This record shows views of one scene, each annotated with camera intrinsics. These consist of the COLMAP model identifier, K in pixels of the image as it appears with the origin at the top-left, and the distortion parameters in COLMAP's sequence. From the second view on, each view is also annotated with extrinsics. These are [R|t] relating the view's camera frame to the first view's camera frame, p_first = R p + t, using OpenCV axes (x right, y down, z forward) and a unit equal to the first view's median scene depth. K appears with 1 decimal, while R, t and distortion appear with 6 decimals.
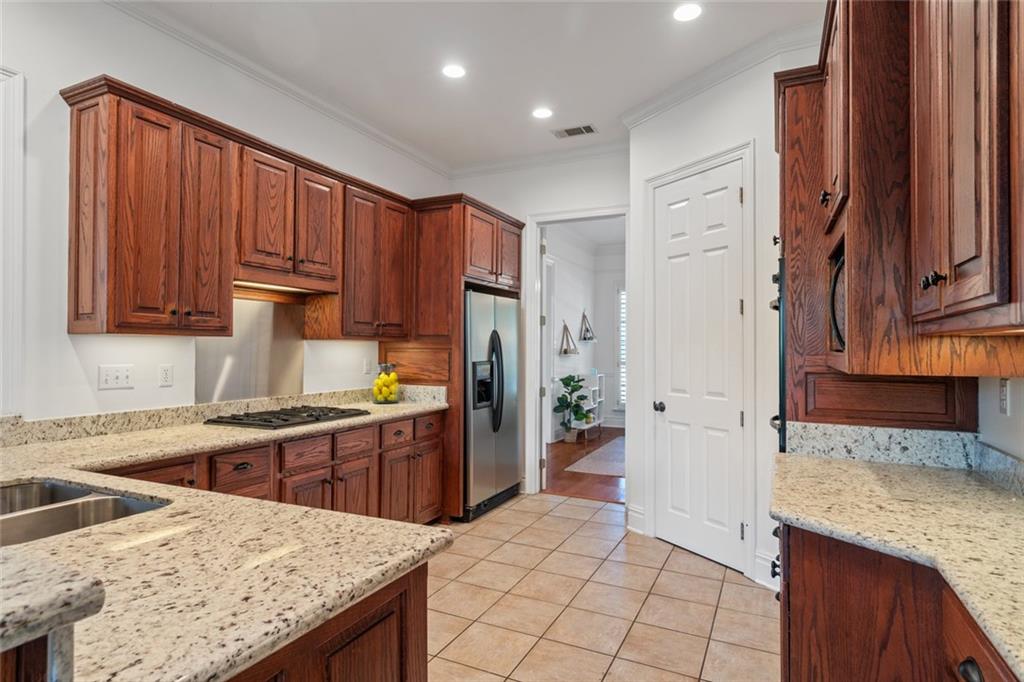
lens RADIAL K [[548.2, 0, 509.0], [0, 548.2, 340.6], [0, 0, 1]] dist [-0.001091, 0.003354]
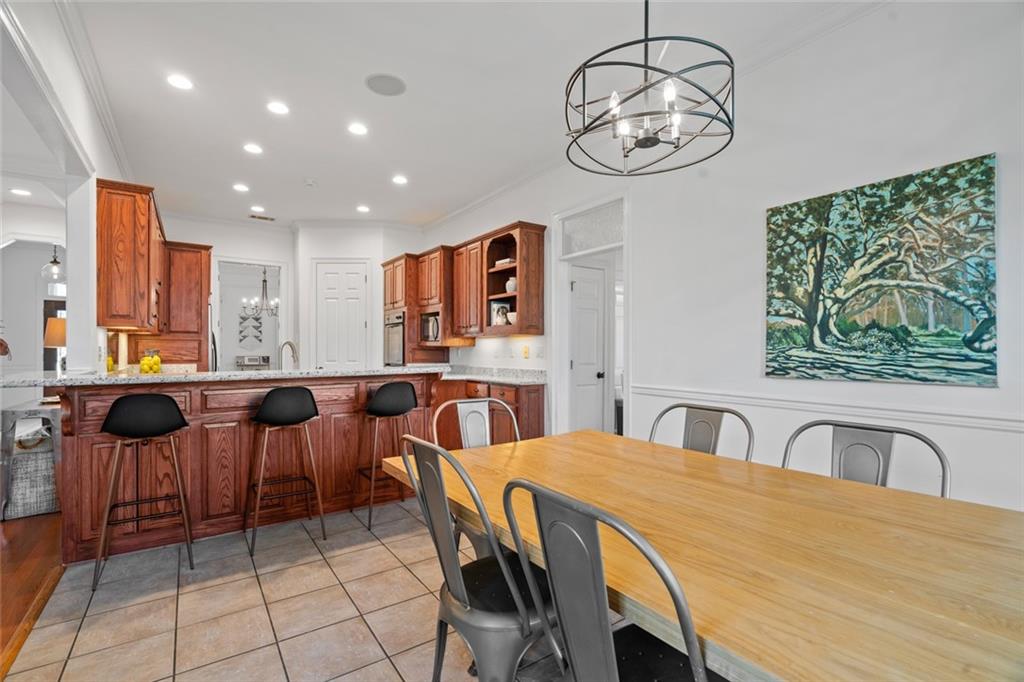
lens RADIAL K [[465.0, 0, 513.1], [0, 465.0, 347.4], [0, 0, 1]] dist [-0.011215, 0.002246]
pose [[0.481114, 0.001116, 0.876658, -0.874757], [-0.013811, 0.999885, 0.006307, 0.014644], [-0.876549, -0.015142, 0.481073, -0.467377]]
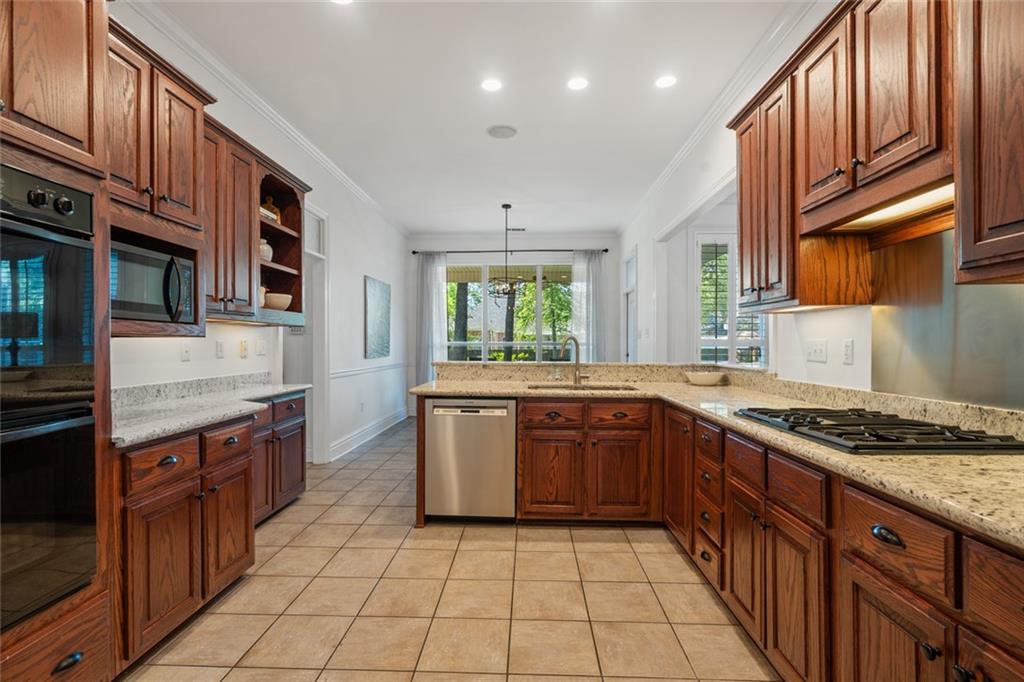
lens RADIAL K [[465.0, 0, 508.3], [0, 465.0, 343.6], [0, 0, 1]] dist [-0.011215, 0.002246]
pose [[-0.913925, 0.003107, -0.405870, 0.128387], [0.008116, 0.999911, -0.010621, 0.038416], [0.405801, -0.013001, -0.913869, 1.045764]]
